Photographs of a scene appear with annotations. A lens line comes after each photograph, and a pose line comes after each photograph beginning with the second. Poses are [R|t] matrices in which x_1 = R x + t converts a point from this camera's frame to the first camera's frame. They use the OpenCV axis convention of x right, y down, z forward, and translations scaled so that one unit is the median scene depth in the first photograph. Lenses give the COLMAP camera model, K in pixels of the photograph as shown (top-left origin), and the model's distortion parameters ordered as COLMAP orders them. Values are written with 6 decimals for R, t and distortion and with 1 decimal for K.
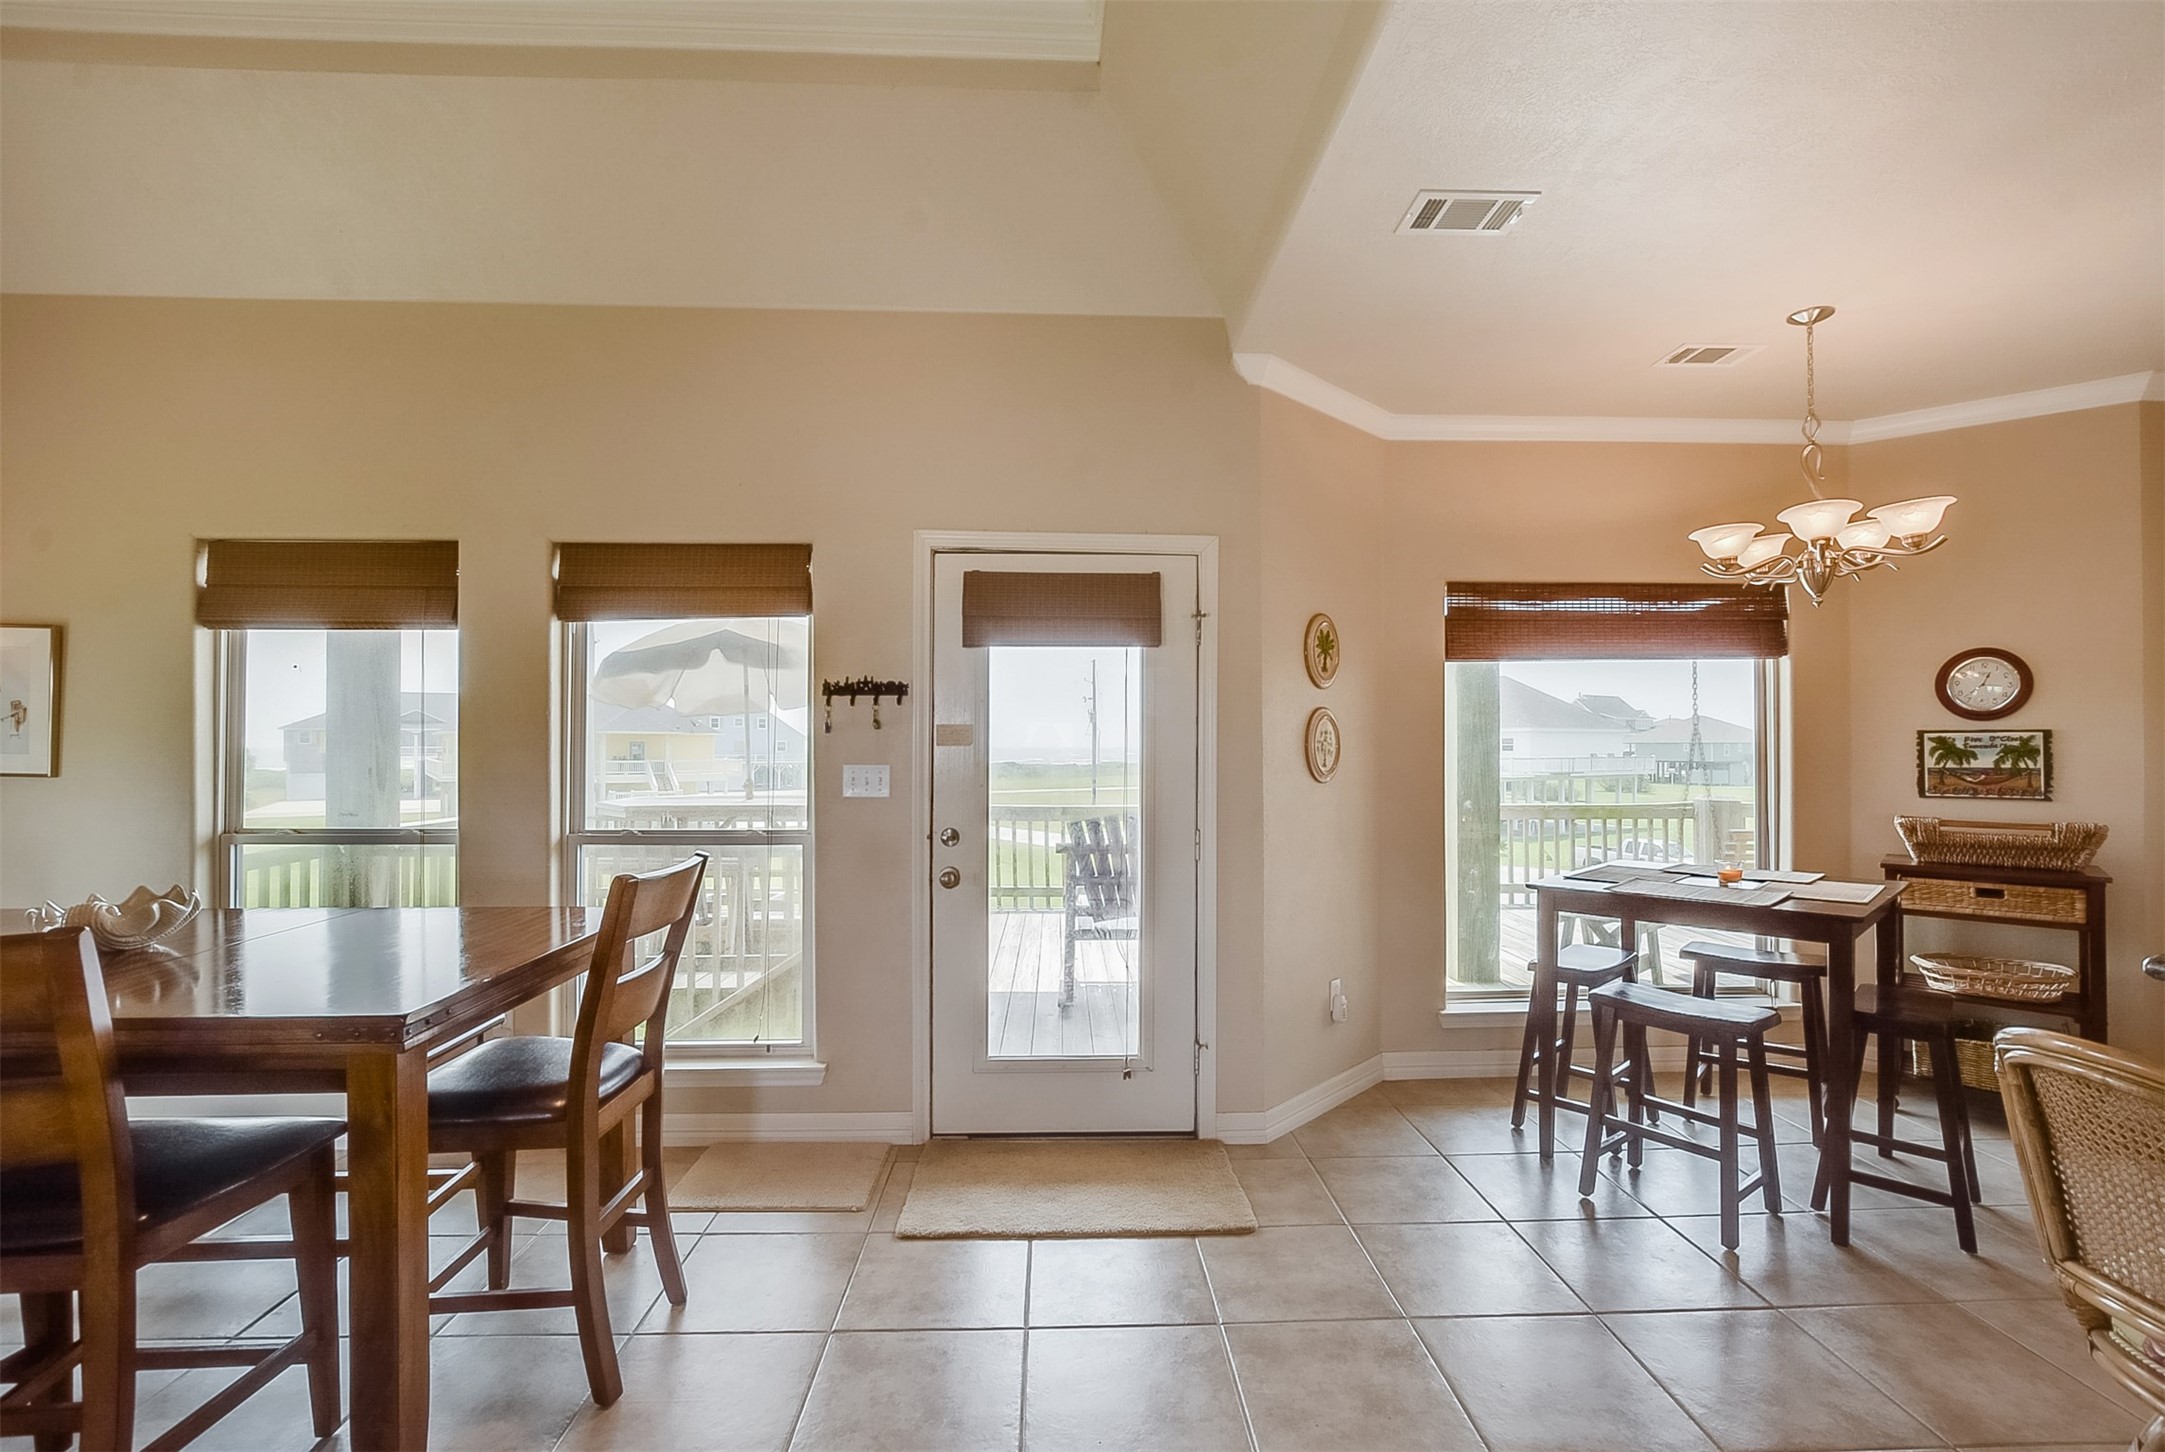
lens RADIAL K [[967.8, 0, 1091.2], [0, 967.8, 738.4], [0, 0, 1]] dist [-0.026707, 0.010341]
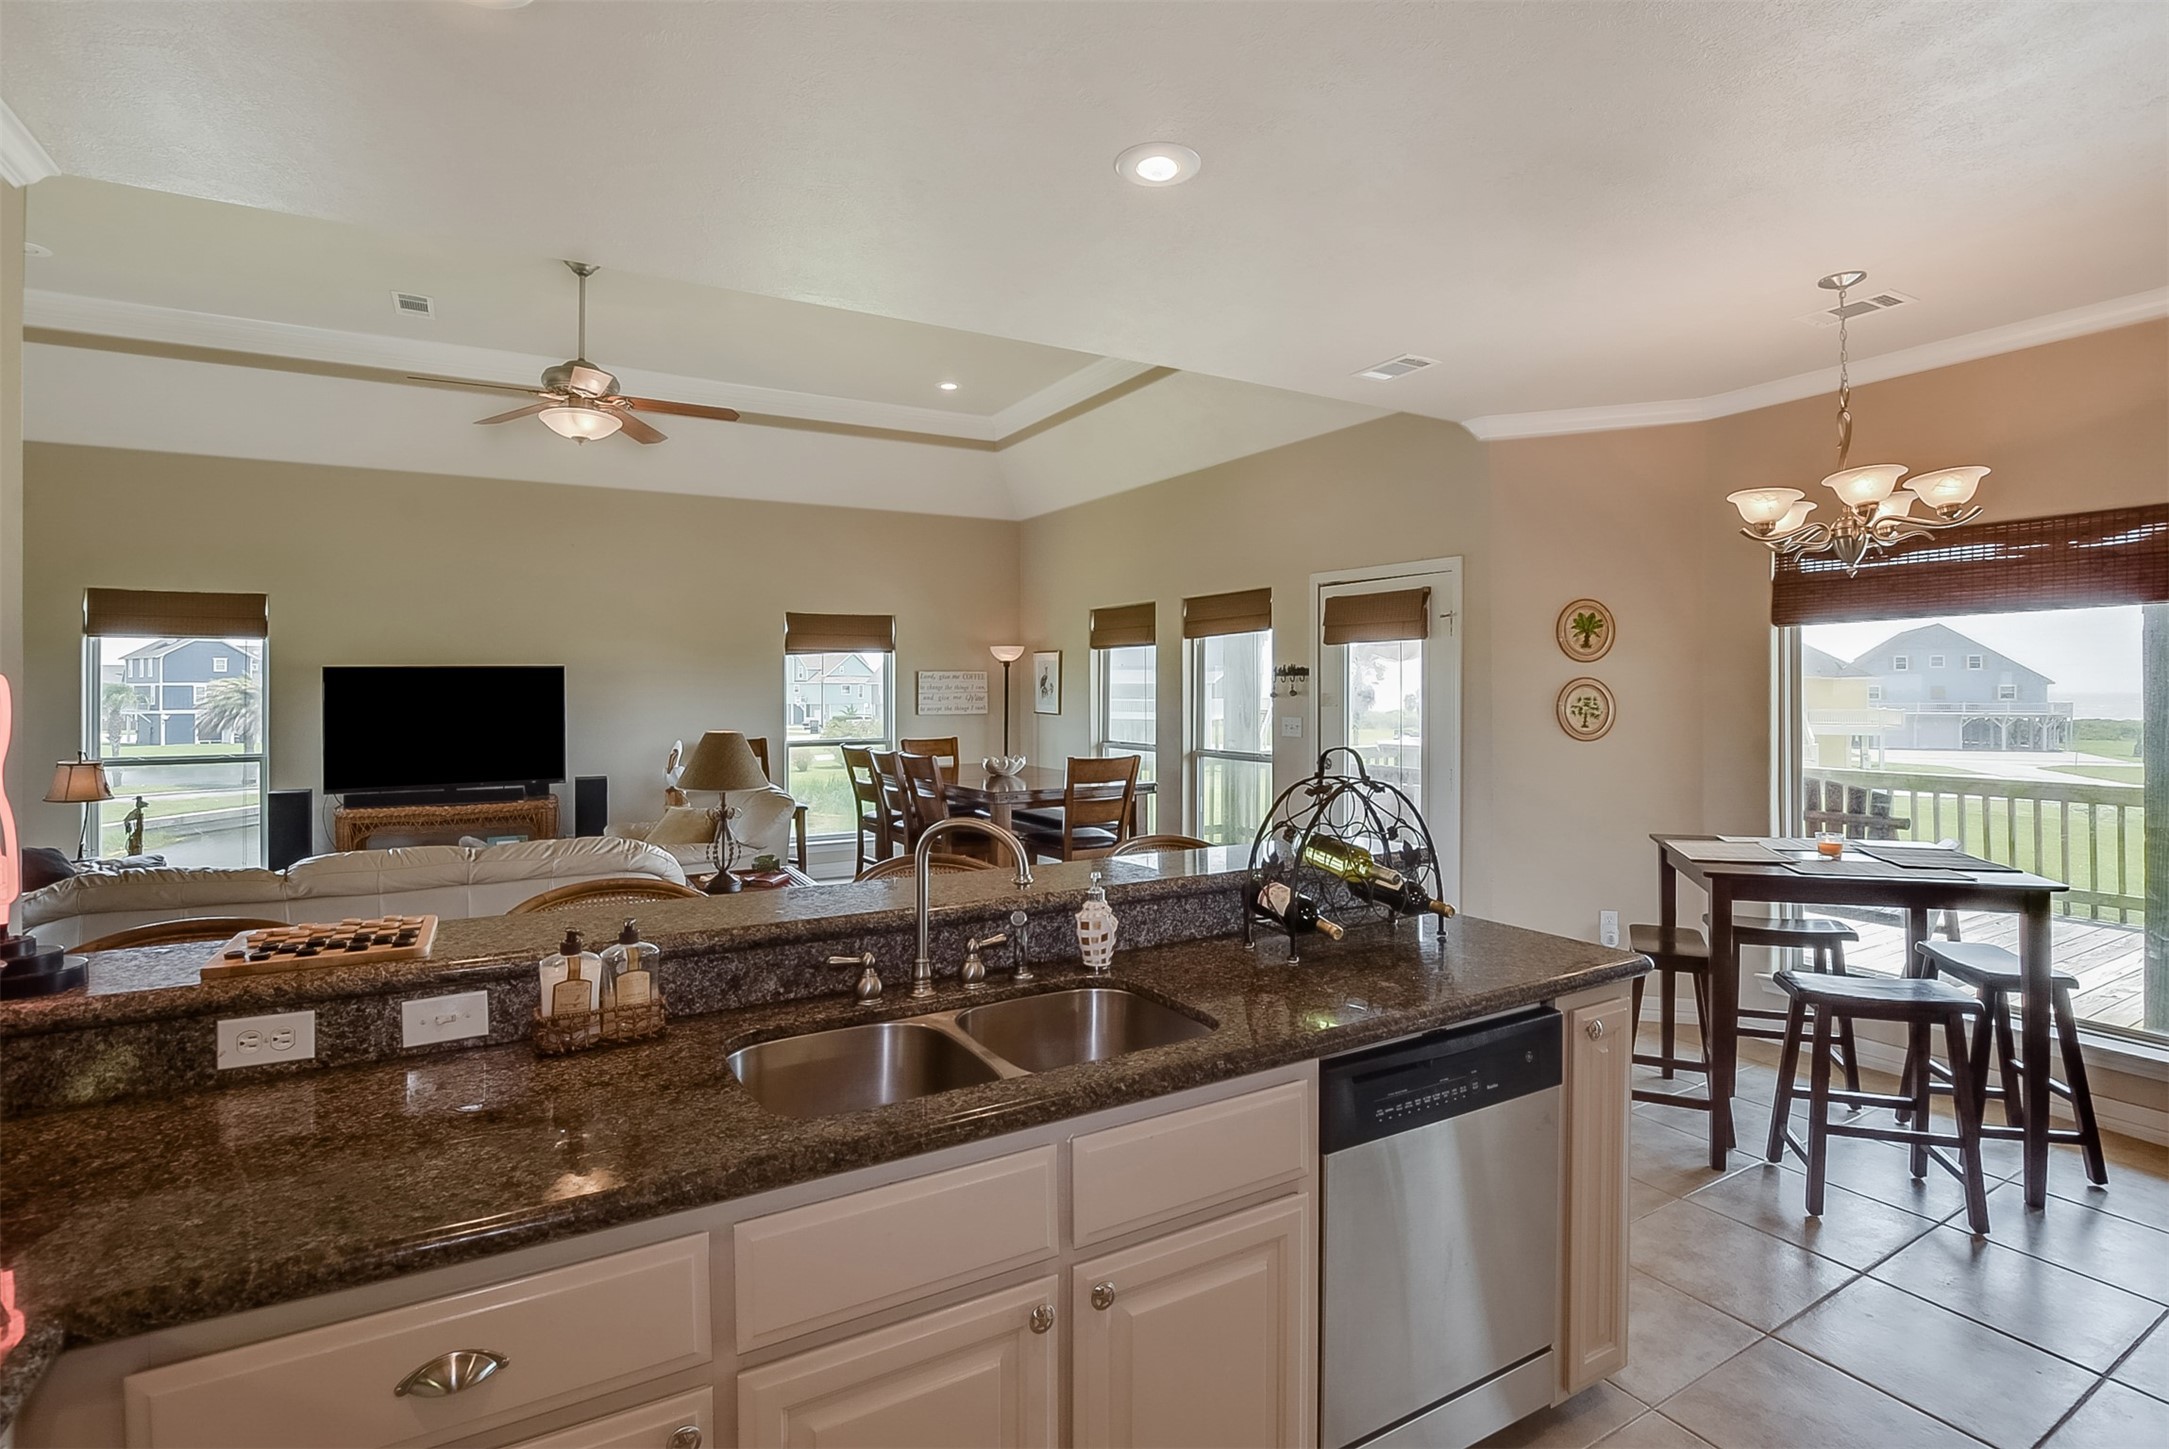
lens RADIAL K [[1038.6, 0, 1078.3], [0, 1038.6, 681.8], [0, 0, 1]] dist [-0.029203, 0.000428]
pose [[0.463592, -0.007553, -0.886017, 1.168858], [0.006807, 0.999965, -0.004963, -0.027384], [0.886023, -0.003730, 0.463627, -0.159116]]
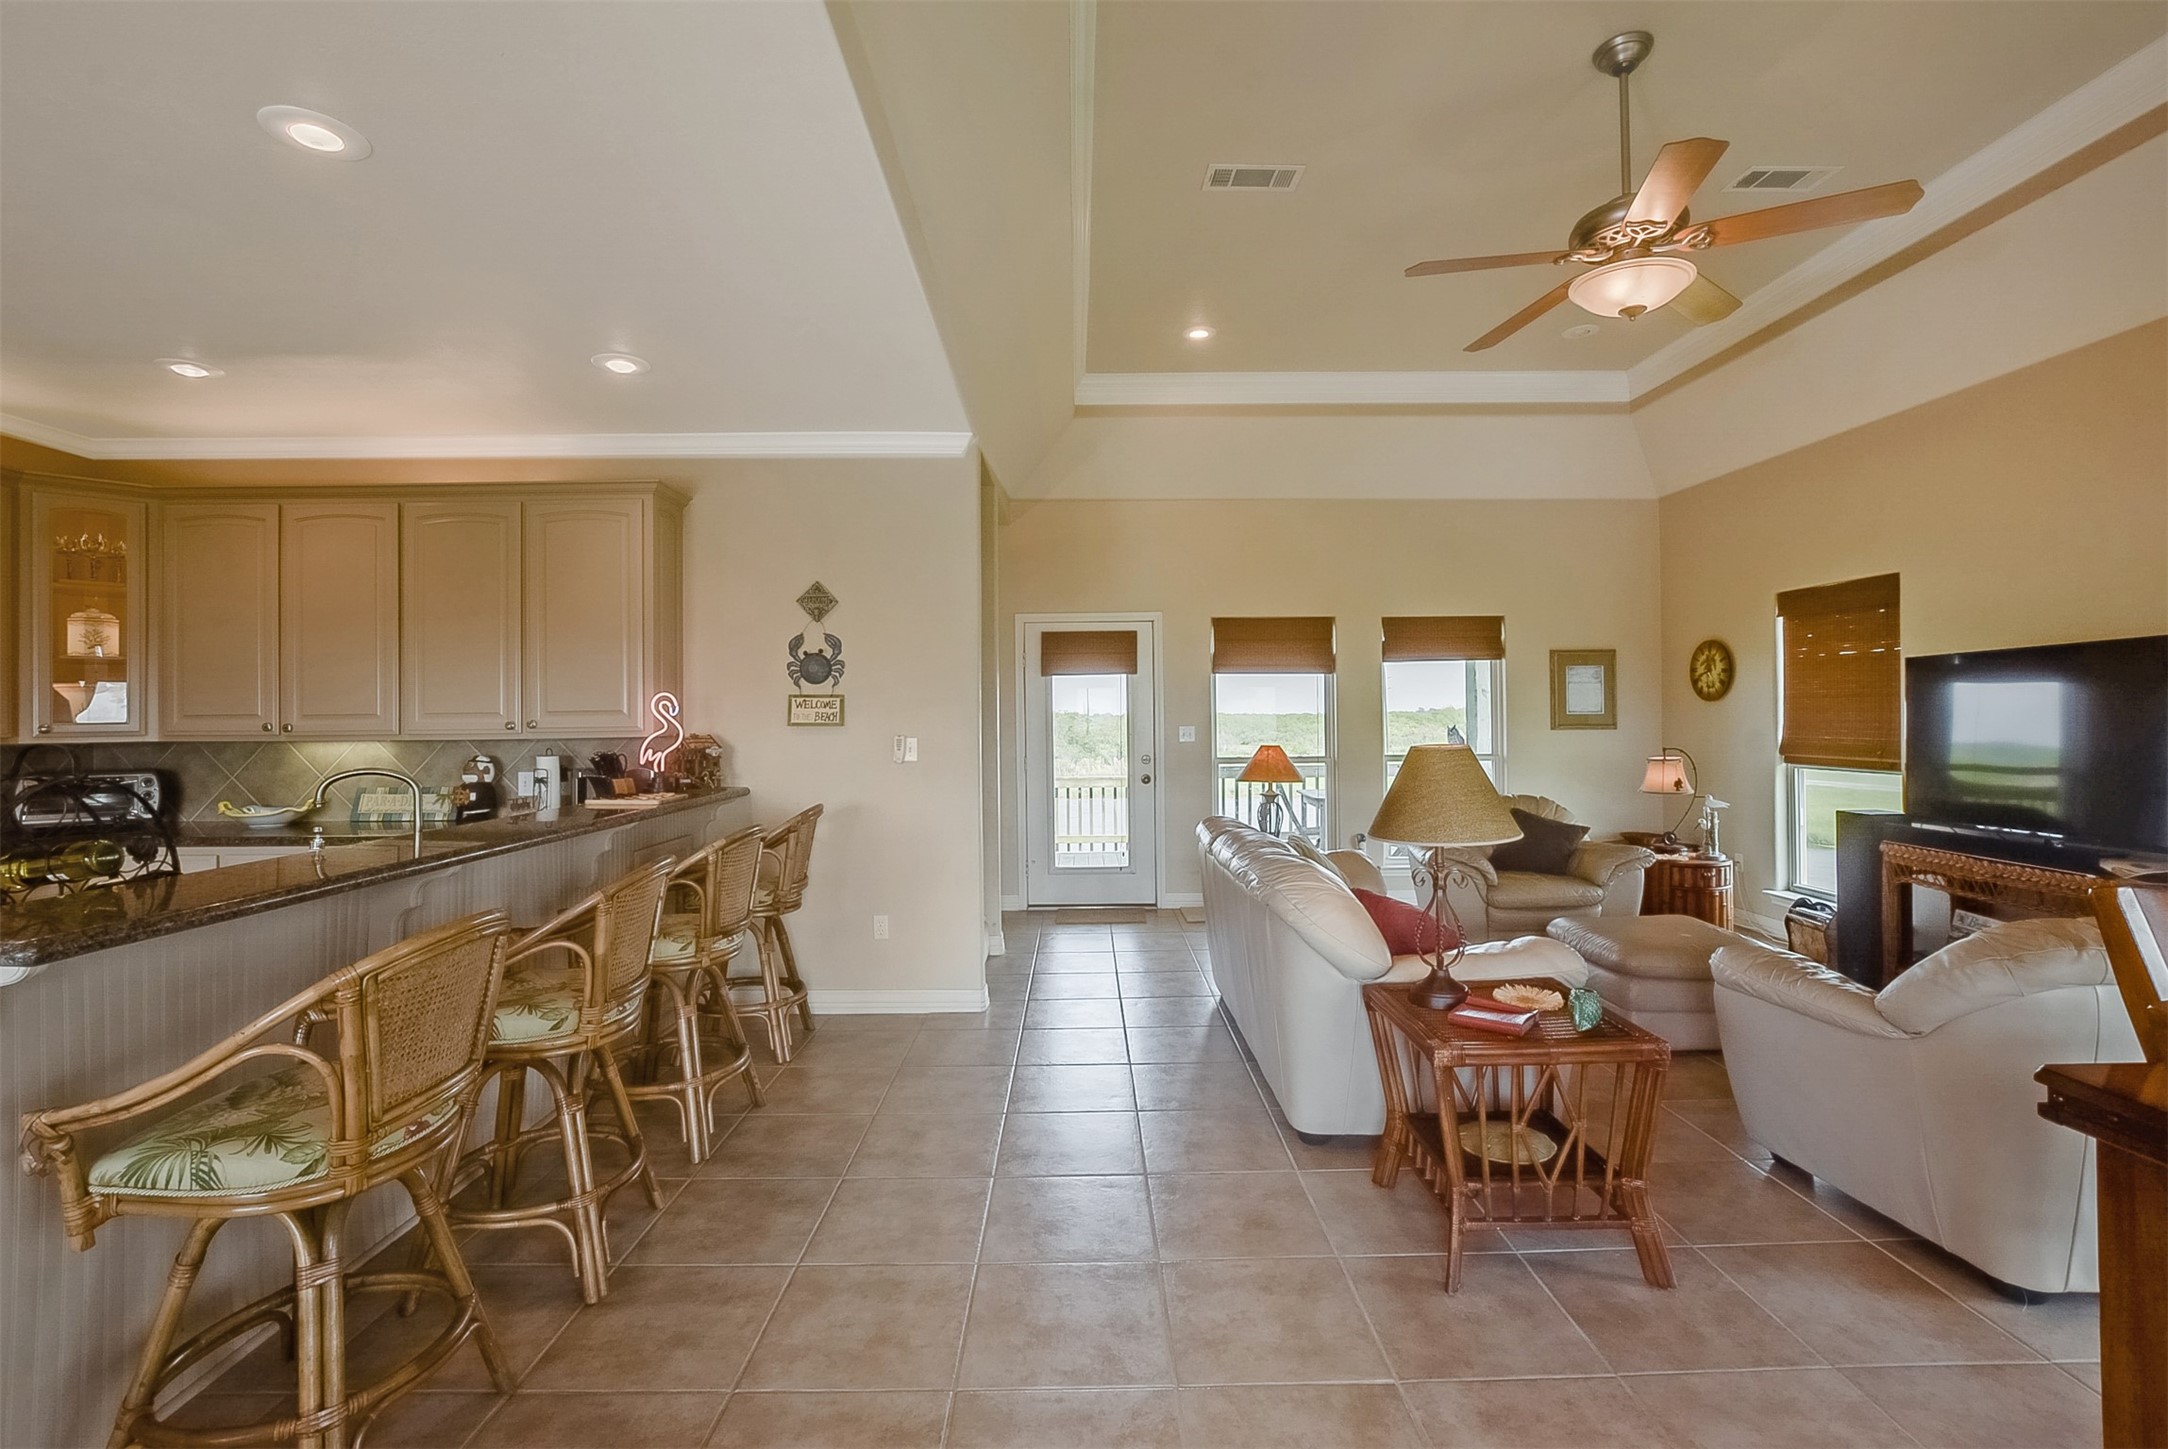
lens RADIAL K [[948.5, 0, 1086.4], [0, 948.5, 706.7], [0, 0, 1]] dist [-0.016780, 0.001139]
pose [[-0.999297, 0.008219, 0.036588, 0.002683], [0.007759, 0.999889, -0.012699, 0.004239], [-0.036689, -0.012406, -0.999250, 0.847017]]
